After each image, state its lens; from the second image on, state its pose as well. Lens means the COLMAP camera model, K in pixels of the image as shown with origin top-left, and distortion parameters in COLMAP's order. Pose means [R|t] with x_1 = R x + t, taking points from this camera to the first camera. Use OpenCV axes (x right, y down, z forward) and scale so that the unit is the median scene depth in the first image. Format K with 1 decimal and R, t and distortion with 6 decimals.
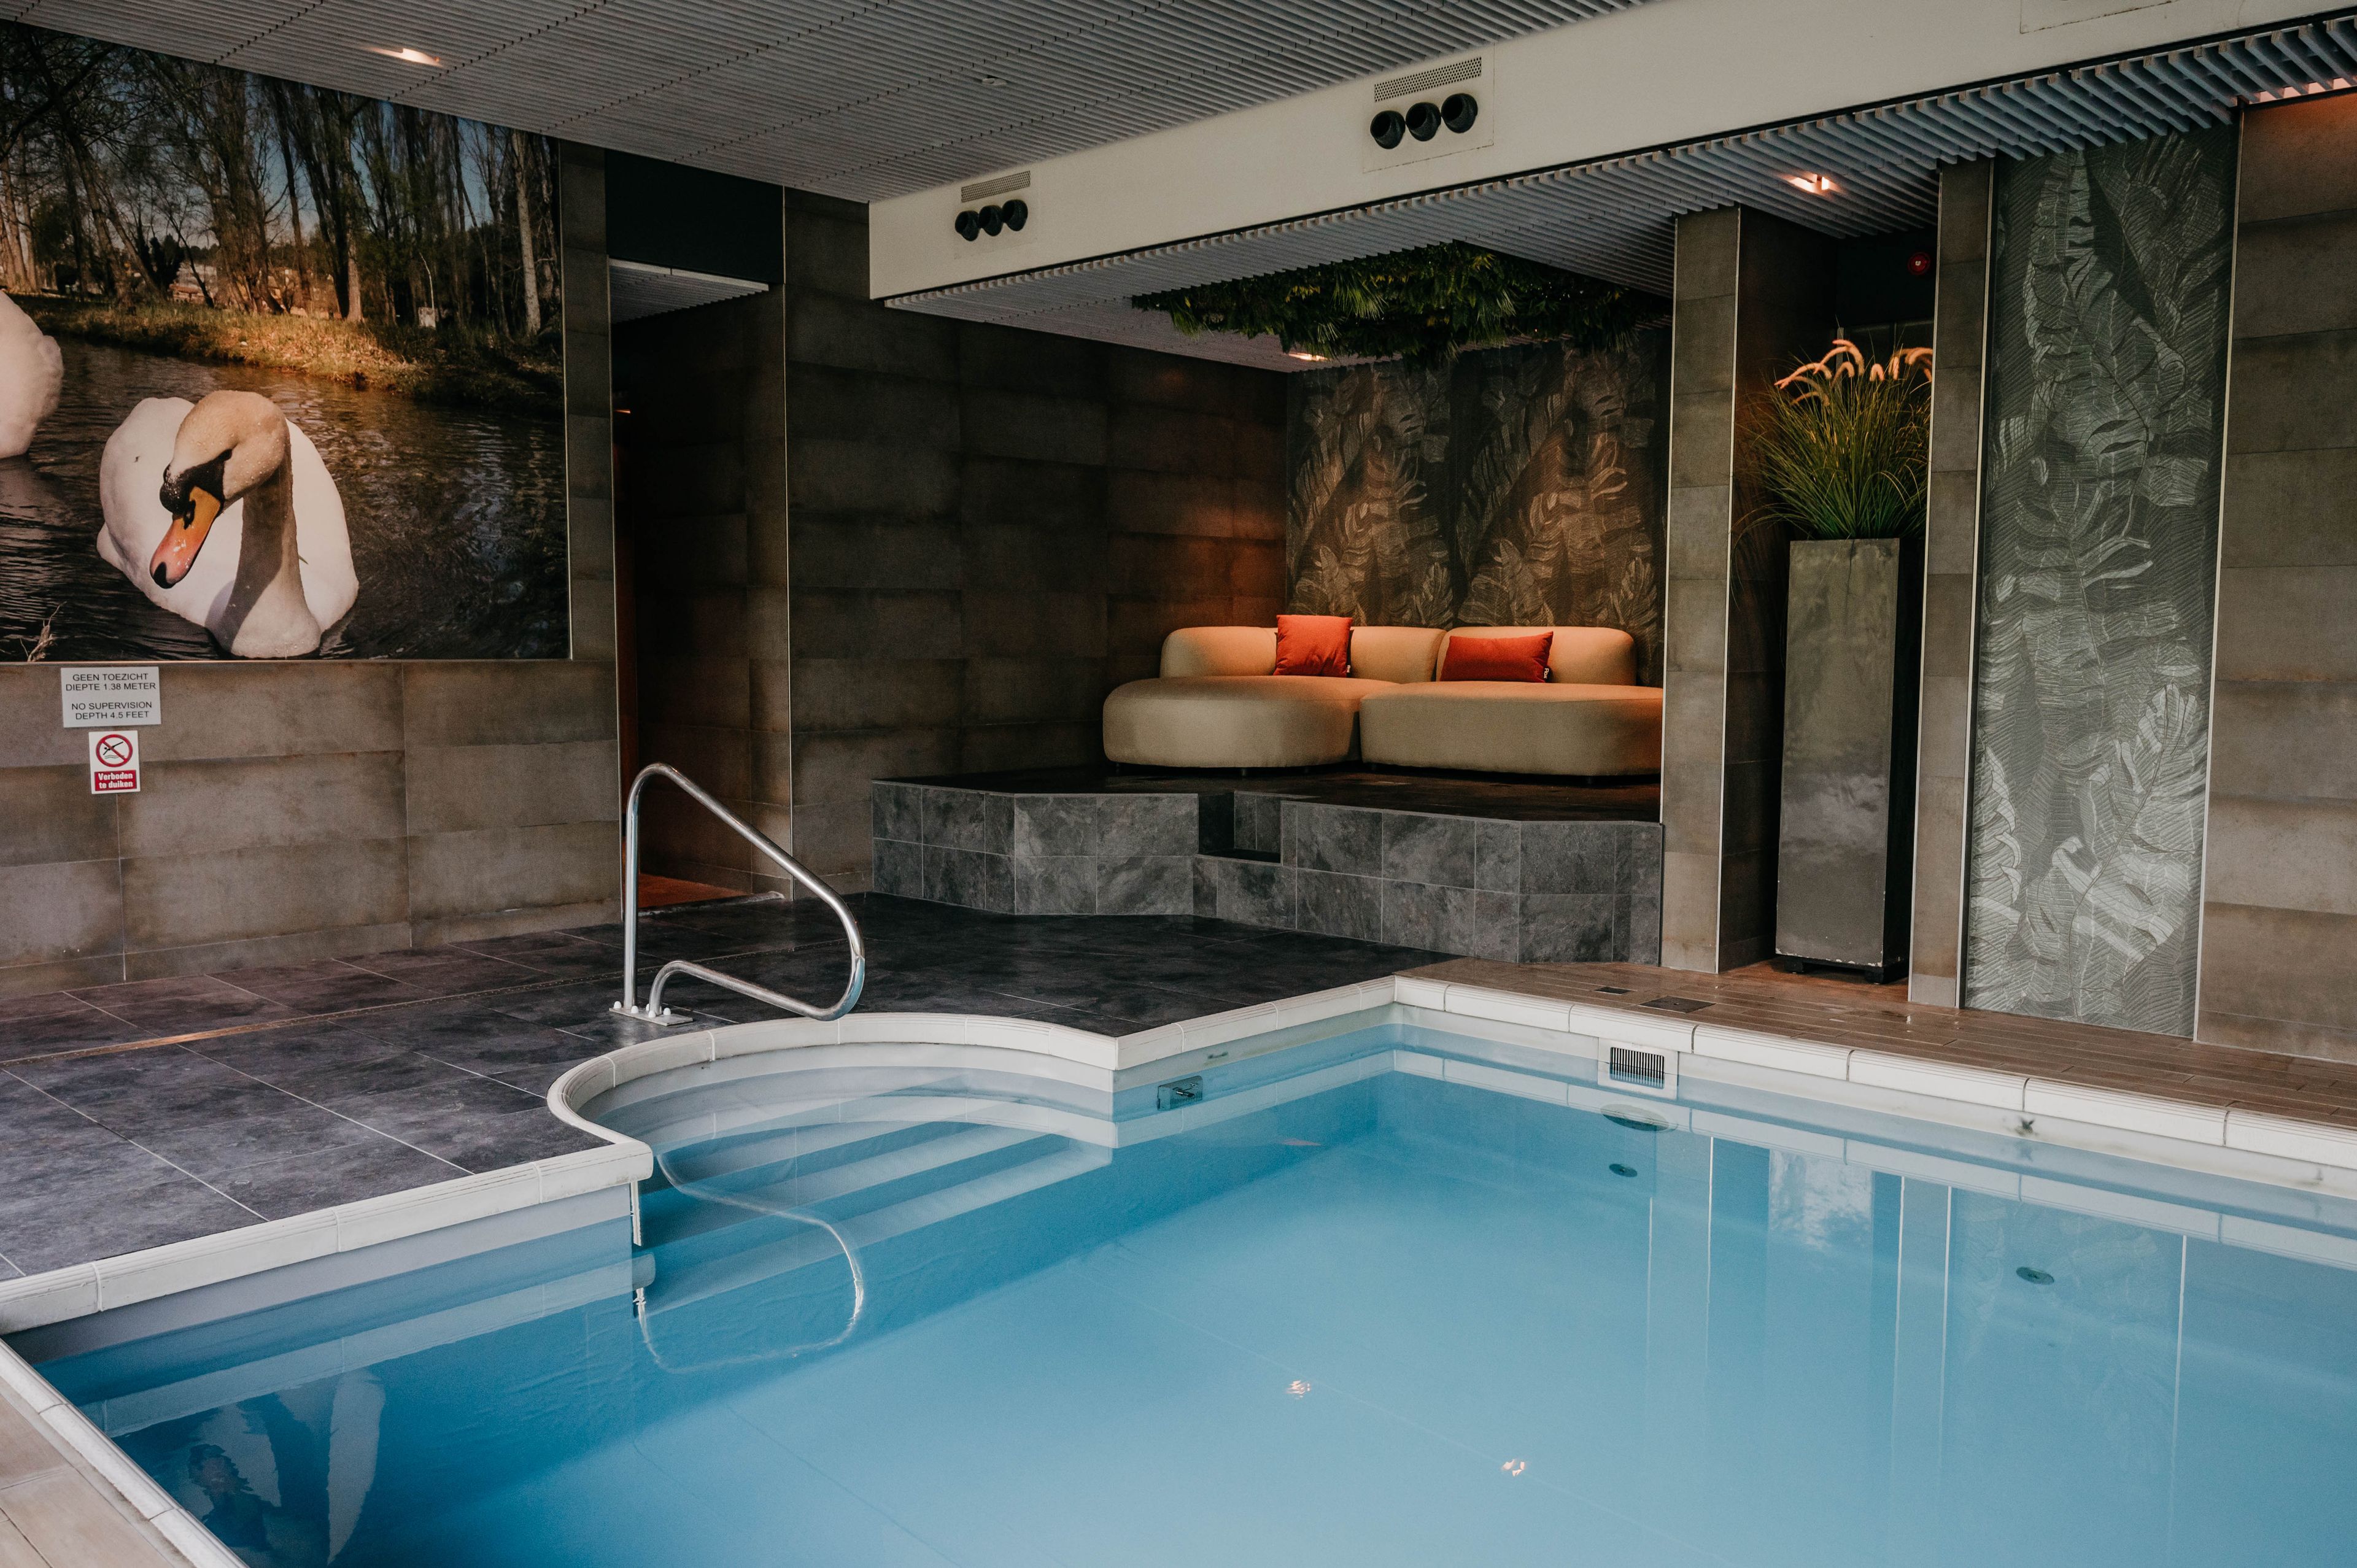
lens RADIAL K [[1785.2, 0, 1181.3], [0, 1785.2, 741.9], [0, 0, 1]] dist [0.005726, -0.002666]
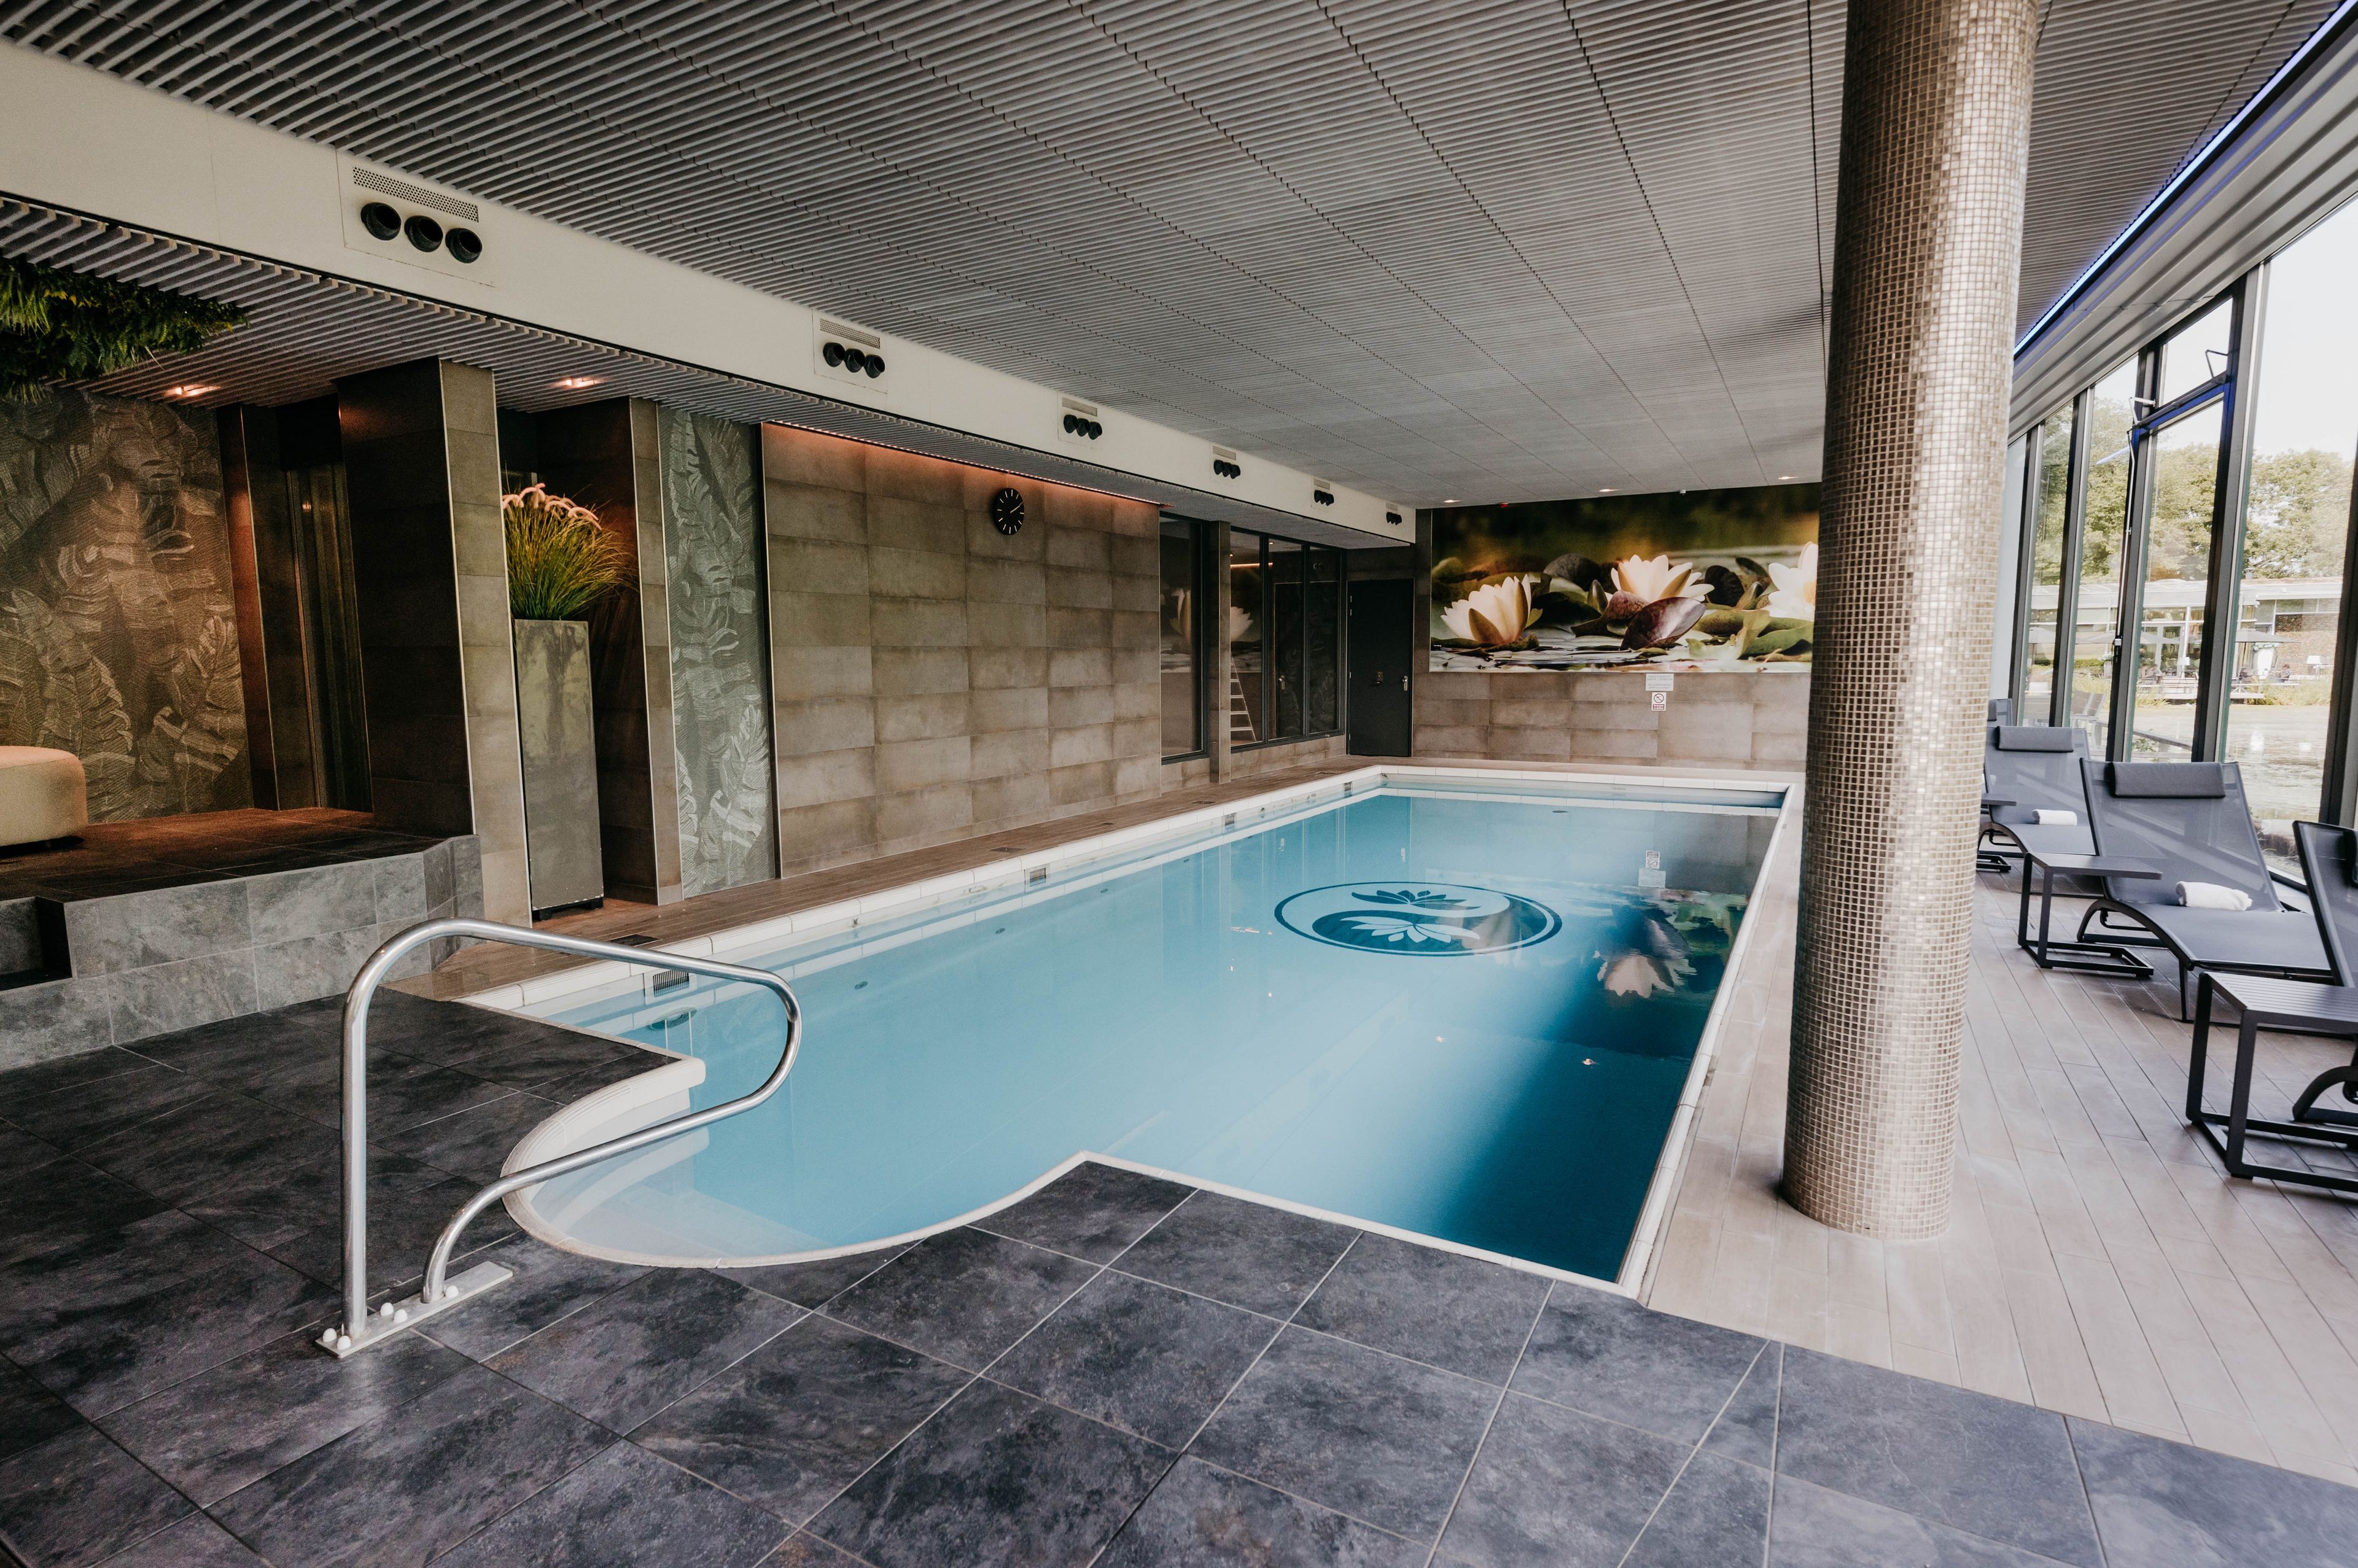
lens RADIAL K [[1194.6, 0, 1136.8], [0, 1194.6, 737.5], [0, 0, 1]] dist [0.022423, 0.000393]
pose [[-0.221573, -0.070776, 0.972572, -0.787690], [0.062914, 0.994247, 0.086687, -0.080151], [-0.973112, 0.080396, -0.215846, 0.837788]]
